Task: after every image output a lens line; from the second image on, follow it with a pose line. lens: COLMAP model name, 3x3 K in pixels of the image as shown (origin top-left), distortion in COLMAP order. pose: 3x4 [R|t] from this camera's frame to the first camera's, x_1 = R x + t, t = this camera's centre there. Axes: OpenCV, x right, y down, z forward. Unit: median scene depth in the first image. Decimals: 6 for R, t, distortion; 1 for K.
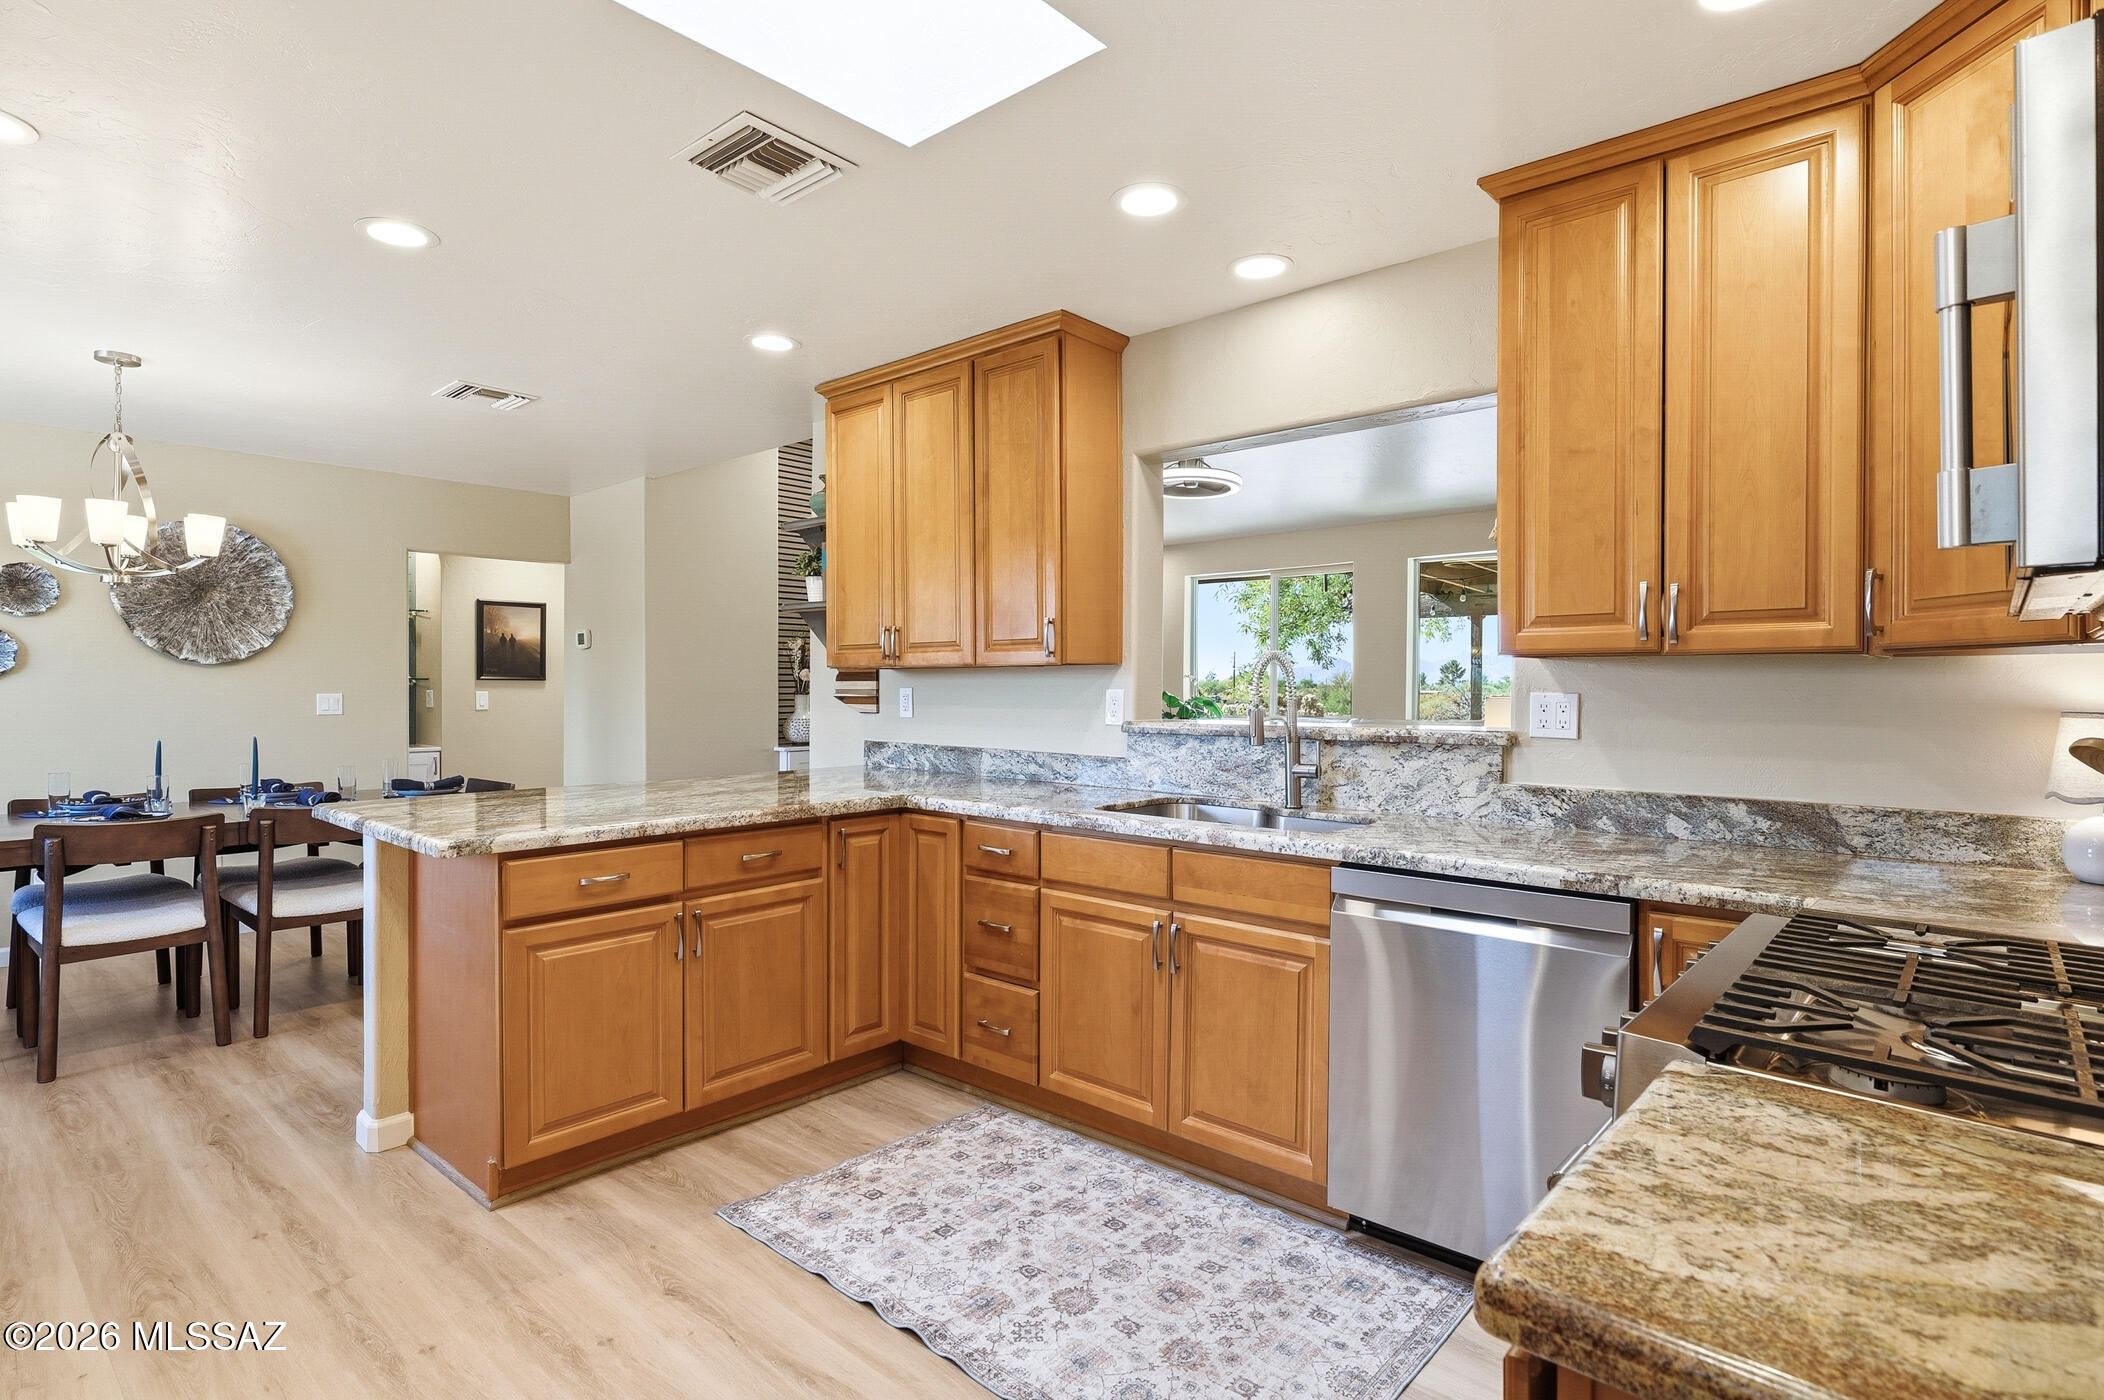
lens RADIAL K [[1046.5, 0, 1059.8], [0, 1046.5, 692.6], [0, 0, 1]] dist [-0.001302, 0.000105]
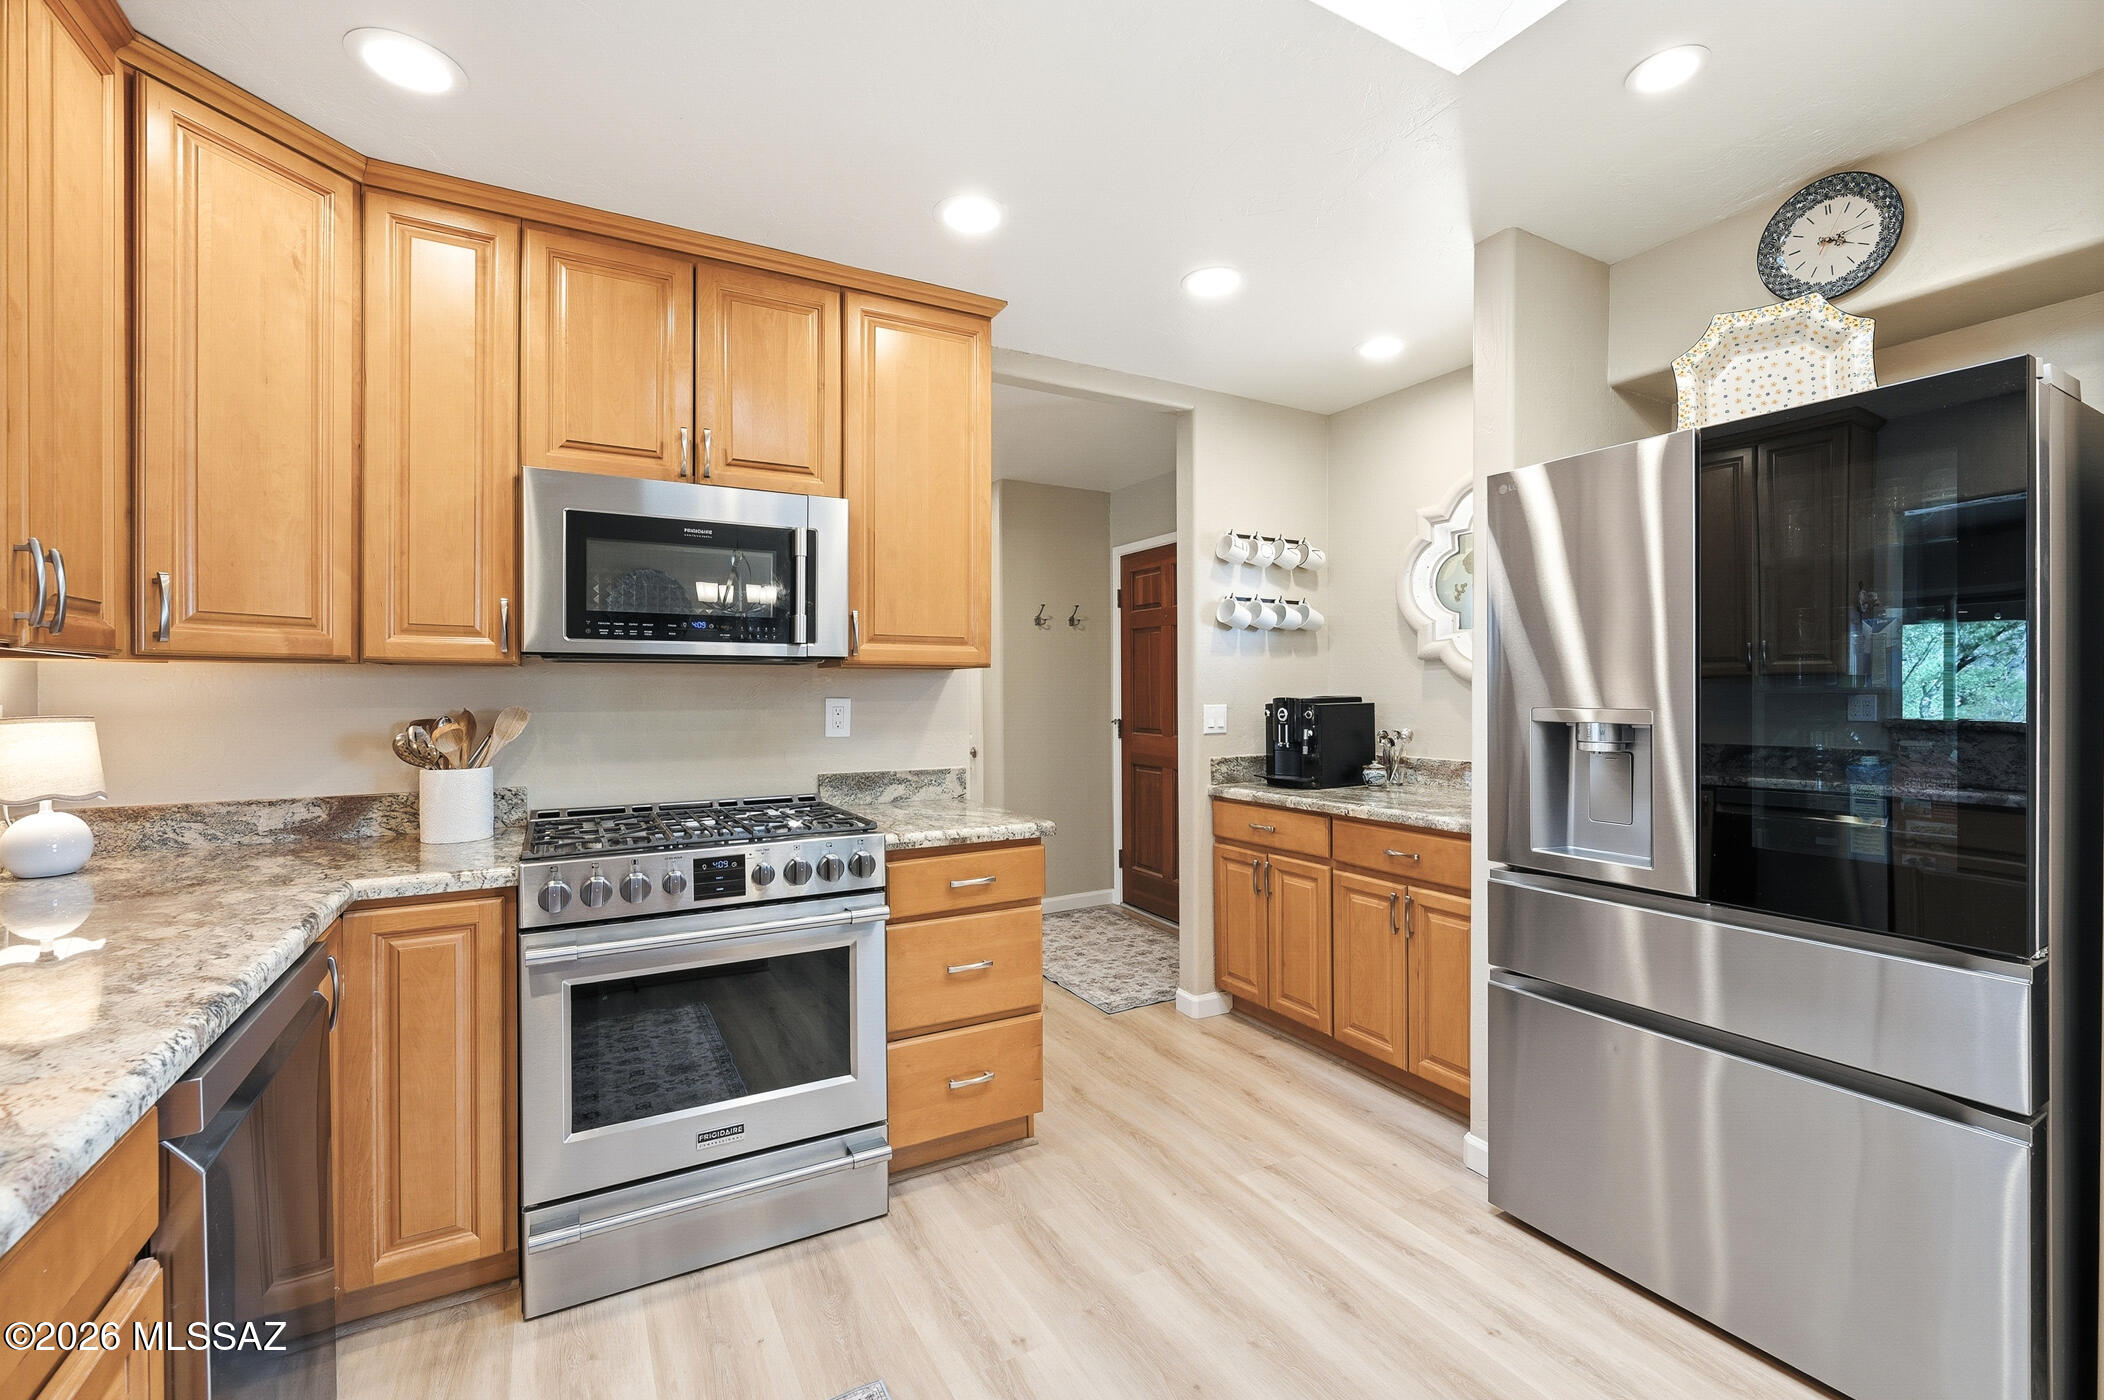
lens RADIAL K [[896.0, 0, 1047.4], [0, 896.0, 695.8], [0, 0, 1]] dist [0.002433, -0.000766]
pose [[-0.940645, -0.002977, 0.339380, -0.194329], [0.001519, 0.999915, 0.012980, -0.009086], [-0.339389, 0.012725, -0.940560, 1.065779]]
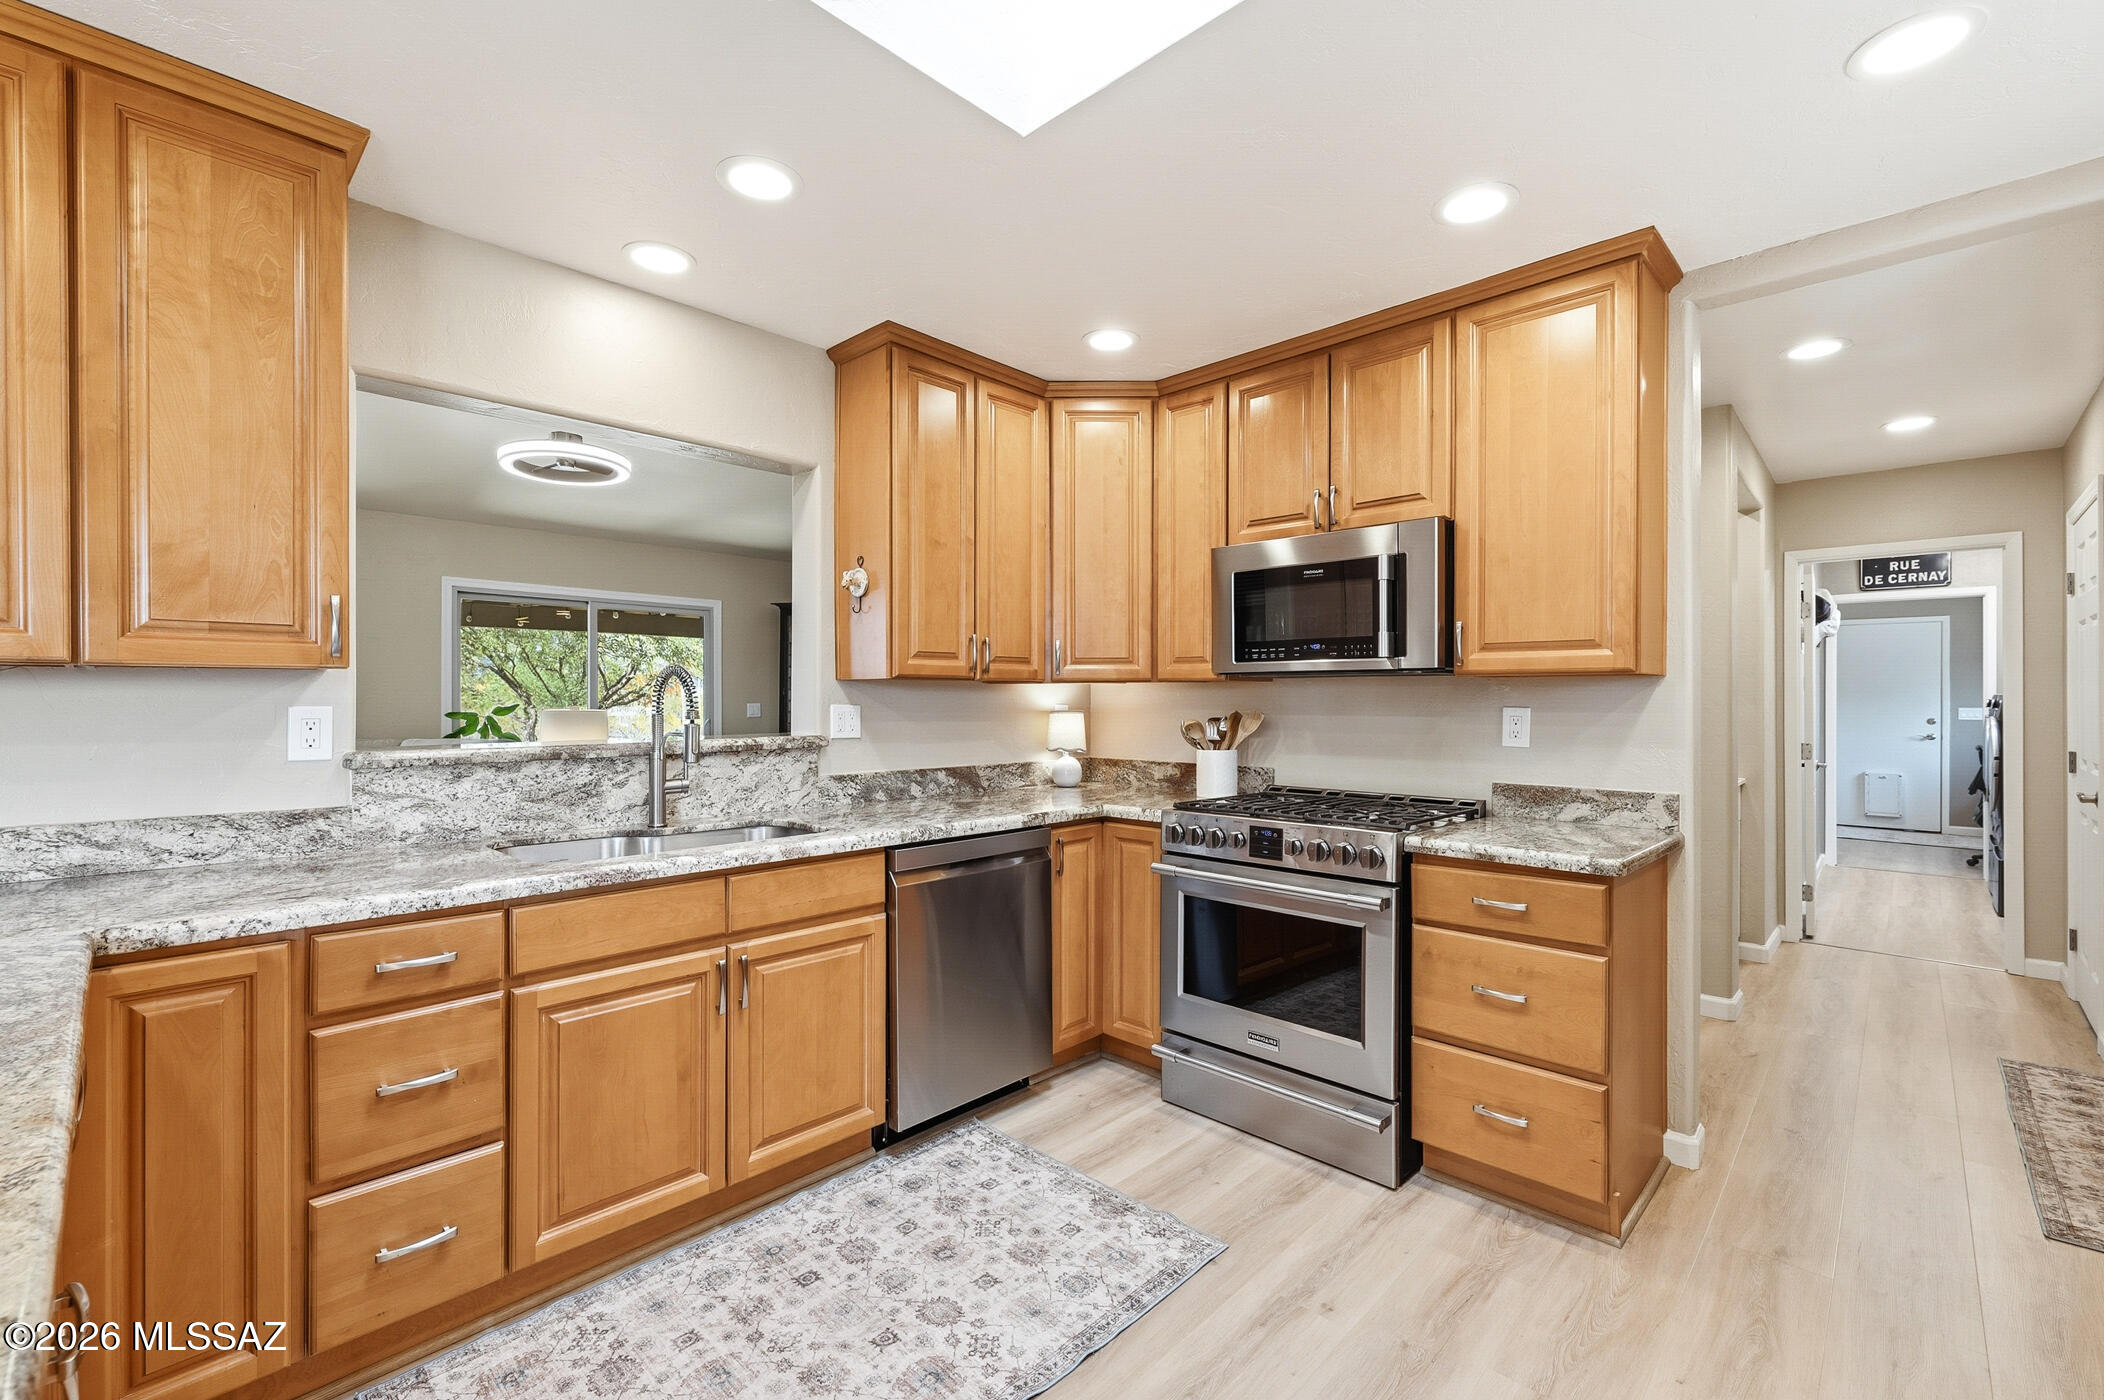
lens RADIAL K [[896.0, 0, 1058.5], [0, 896.0, 704.6], [0, 0, 1]] dist [0.002433, -0.000766]
pose [[0.042591, -0.009965, 0.999043, -0.648441], [0.005726, 0.999936, 0.009729, -0.009396], [-0.999076, 0.005307, 0.042646, 0.654172]]
